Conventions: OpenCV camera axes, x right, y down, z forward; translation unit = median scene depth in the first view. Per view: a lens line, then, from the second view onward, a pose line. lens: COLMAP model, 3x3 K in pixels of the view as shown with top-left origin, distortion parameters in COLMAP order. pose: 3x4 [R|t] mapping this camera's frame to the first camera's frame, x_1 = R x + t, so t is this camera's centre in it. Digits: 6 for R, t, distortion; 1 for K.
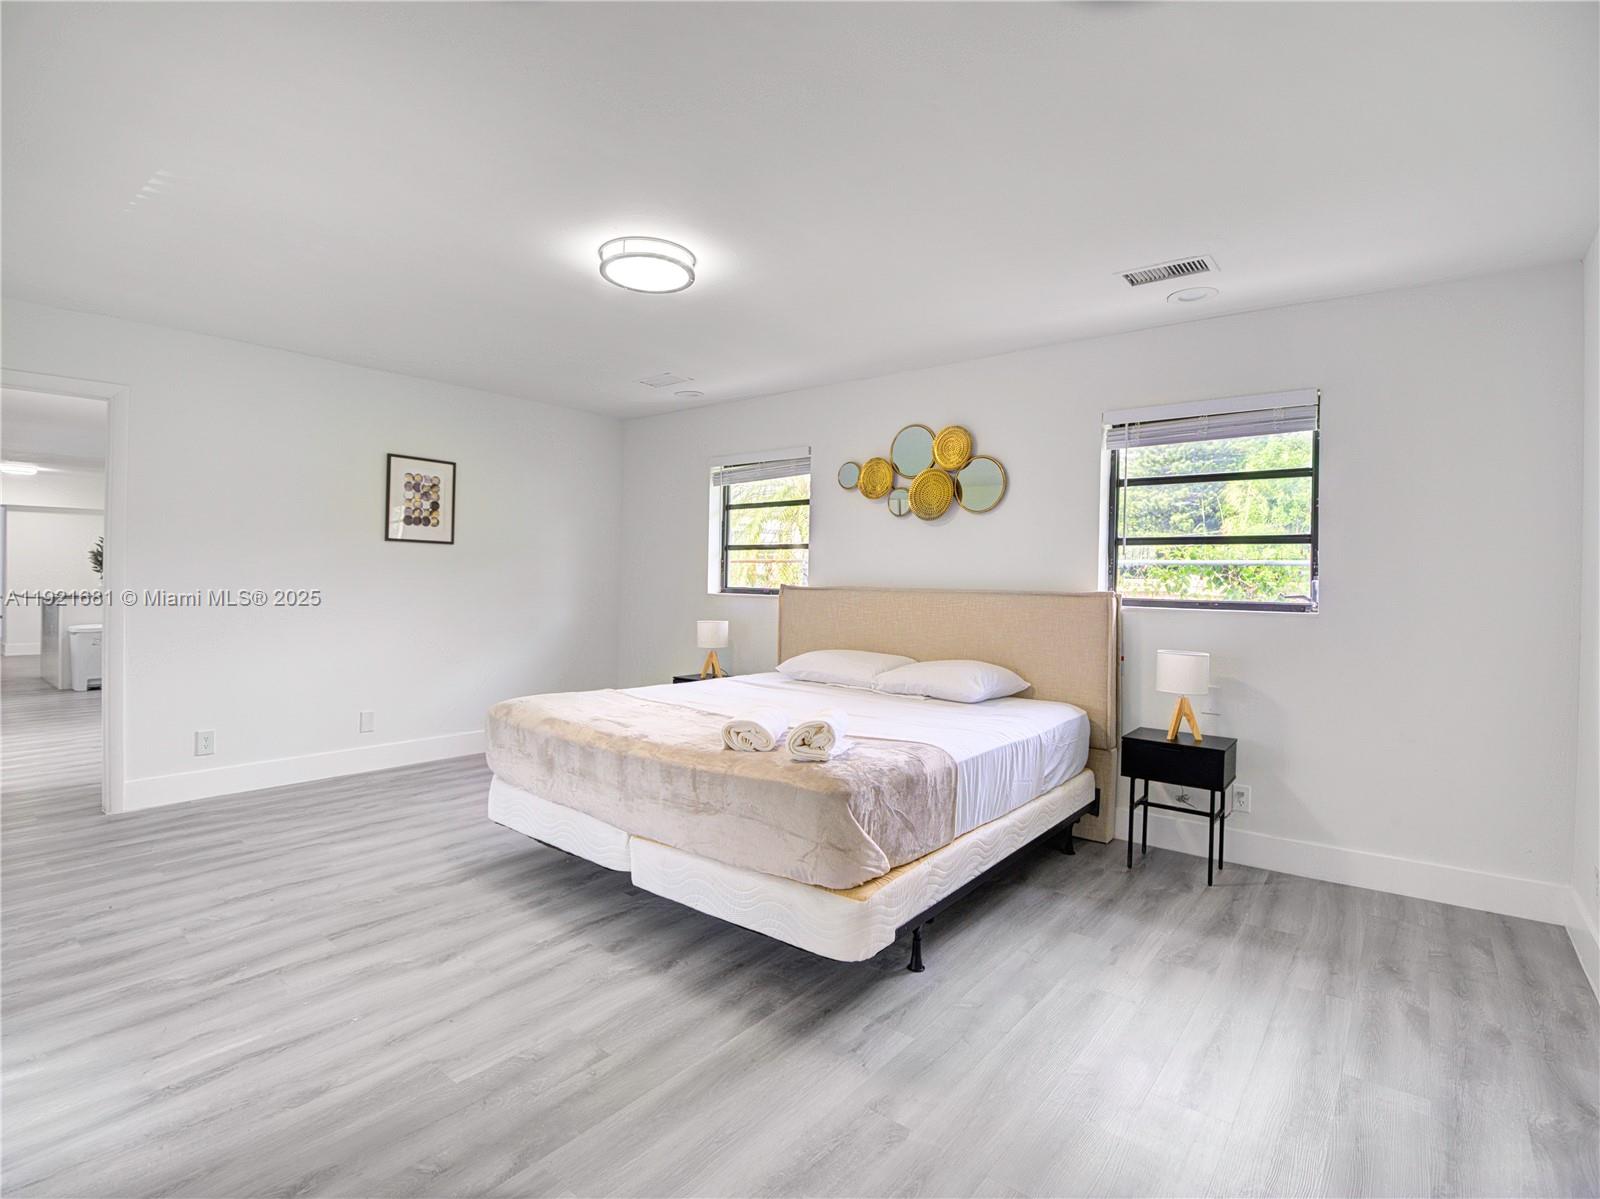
lens RADIAL K [[784.7, 0, 794.8], [0, 784.7, 594.5], [0, 0, 1]] dist [-0.041897, -0.000624]
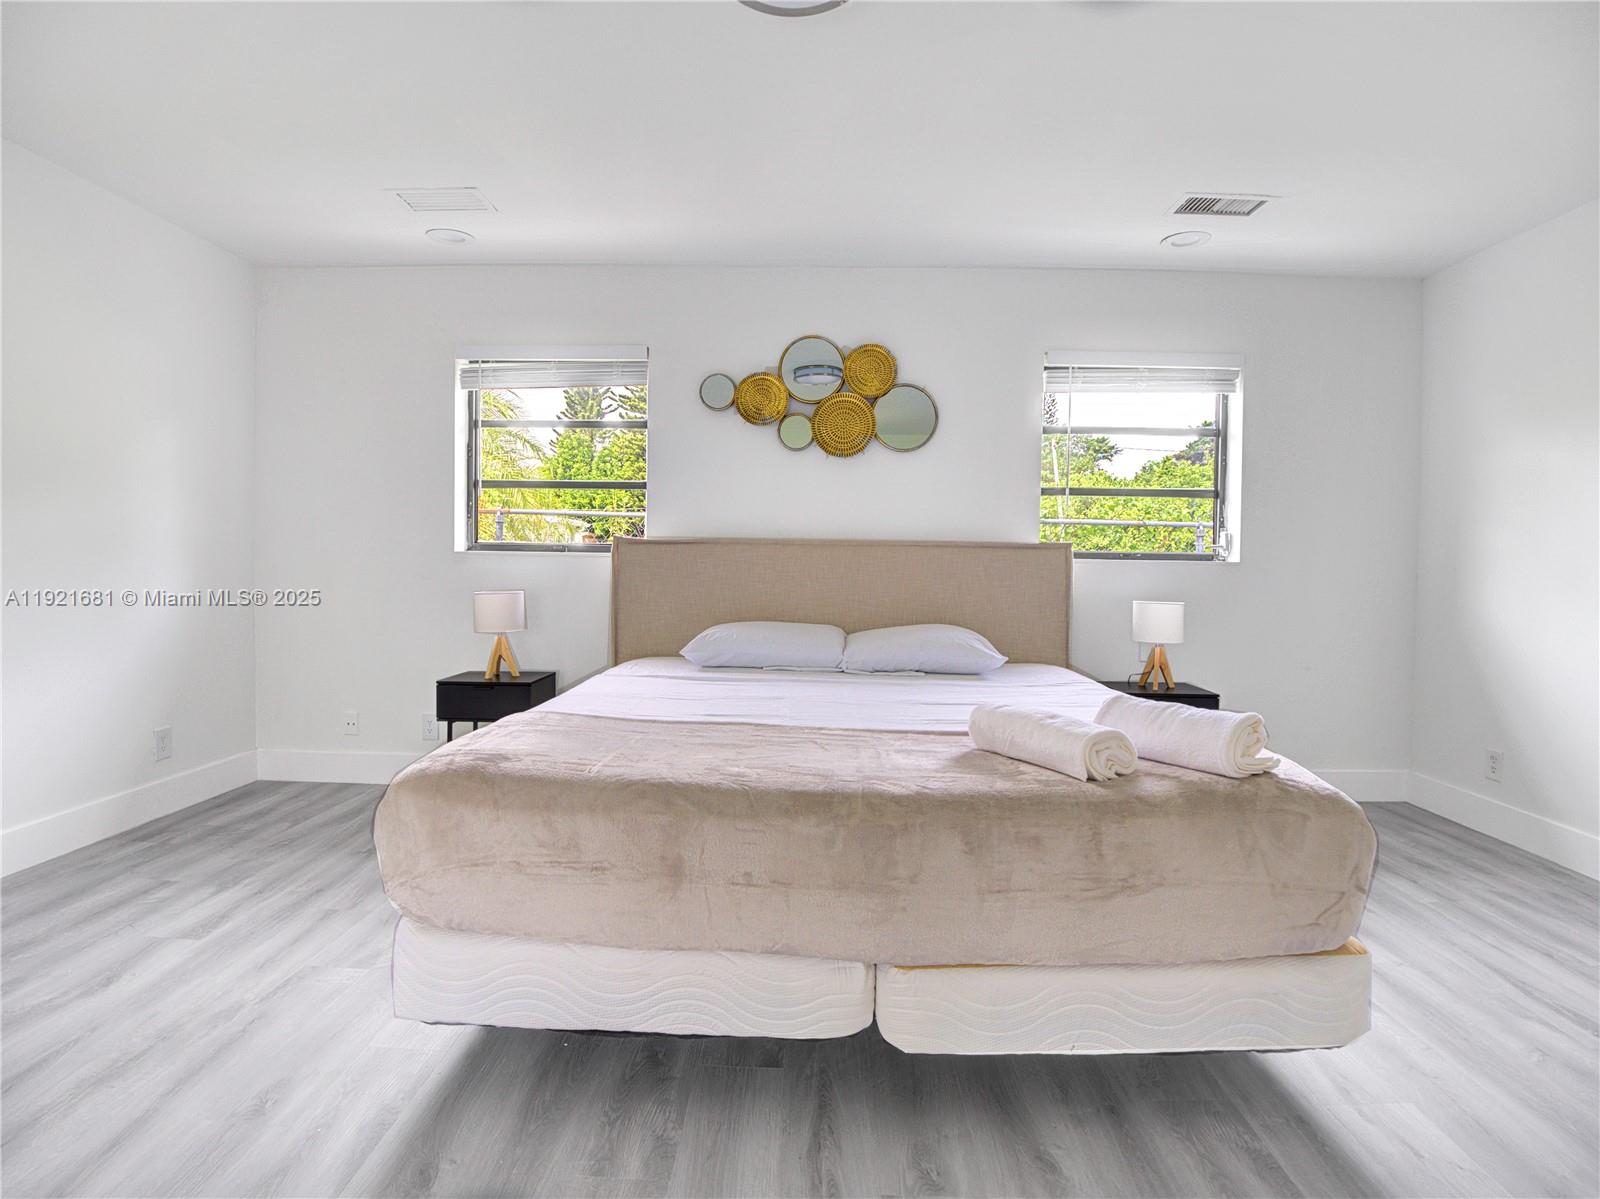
lens RADIAL K [[784.7, 0, 794.8], [0, 784.7, 594.5], [0, 0, 1]] dist [-0.041897, -0.000624]
pose [[0.789132, -0.033454, 0.613312, -0.380871], [0.011360, 0.999140, 0.039883, 0.016001], [-0.614119, -0.024506, 0.788833, 0.398750]]
